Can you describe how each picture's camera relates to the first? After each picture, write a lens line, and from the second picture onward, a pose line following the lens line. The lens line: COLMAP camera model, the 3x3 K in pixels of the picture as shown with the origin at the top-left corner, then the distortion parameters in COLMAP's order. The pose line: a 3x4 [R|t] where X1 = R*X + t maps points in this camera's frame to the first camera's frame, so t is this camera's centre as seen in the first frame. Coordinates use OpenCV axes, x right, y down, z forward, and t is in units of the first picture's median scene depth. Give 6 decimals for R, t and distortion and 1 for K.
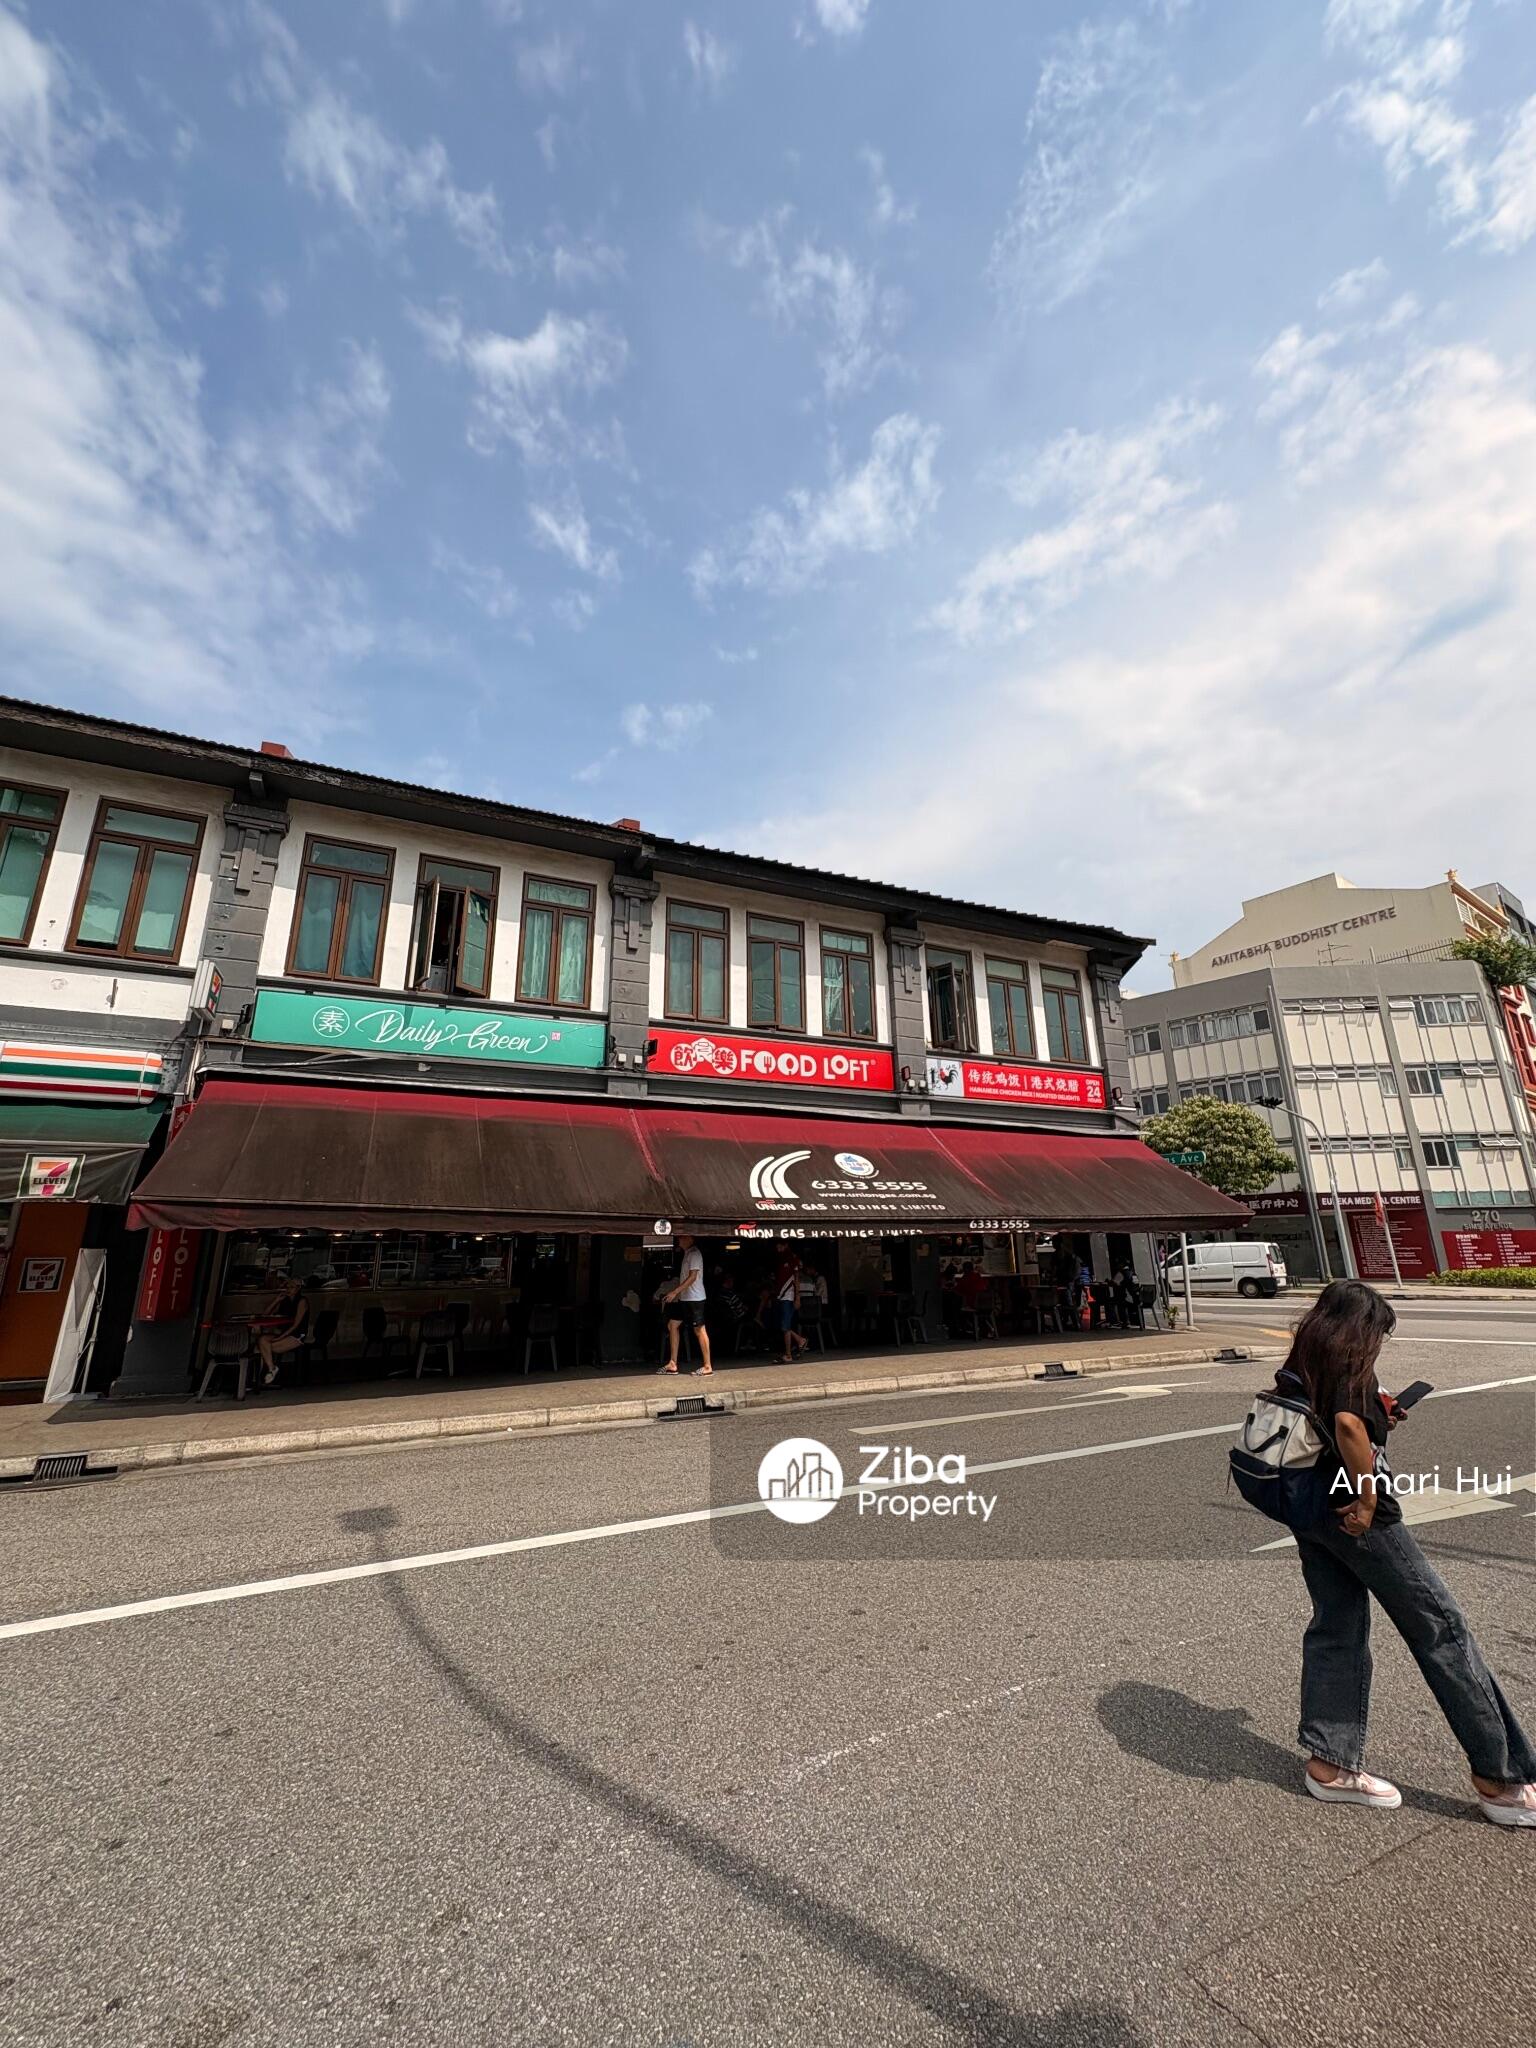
lens RADIAL K [[802.5, 0, 773.5], [0, 802.5, 1032.7], [0, 0, 1]] dist [0.002613, 0.000247]
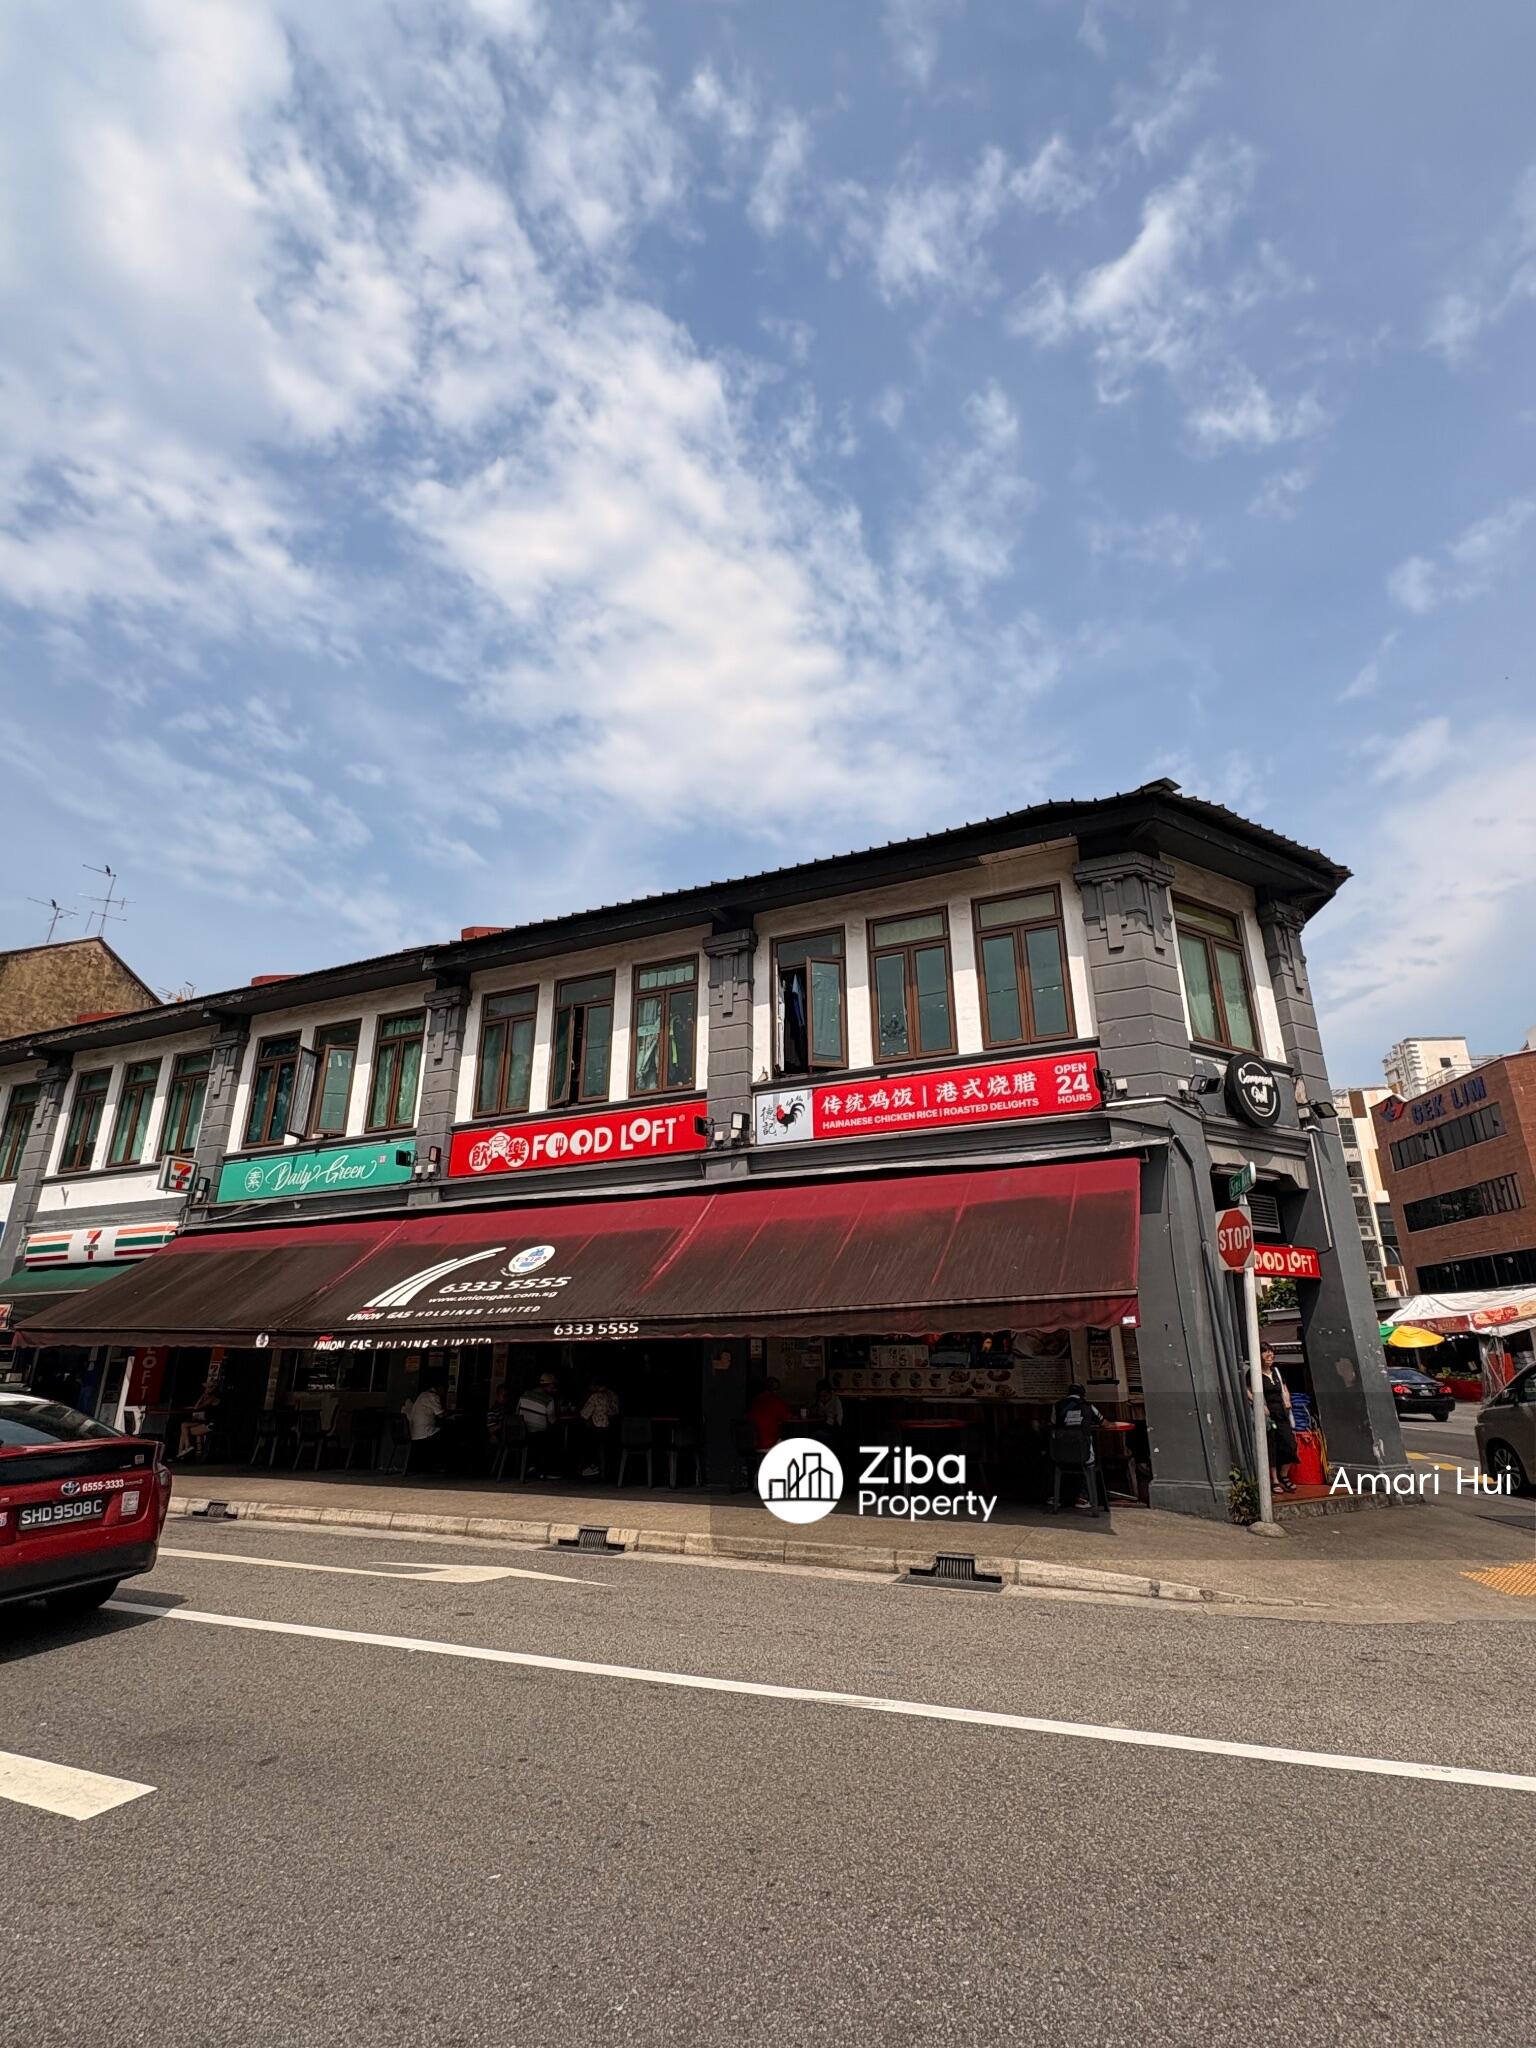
lens RADIAL K [[980.0, 0, 781.7], [0, 980.0, 1012.7], [0, 0, 1]] dist [-0.009333, 0.001156]
pose [[0.647863, -0.247798, -0.720326, 0.954364], [0.202090, 0.967638, -0.151116, 0.107636], [0.734462, -0.047668, 0.676974, 0.446600]]
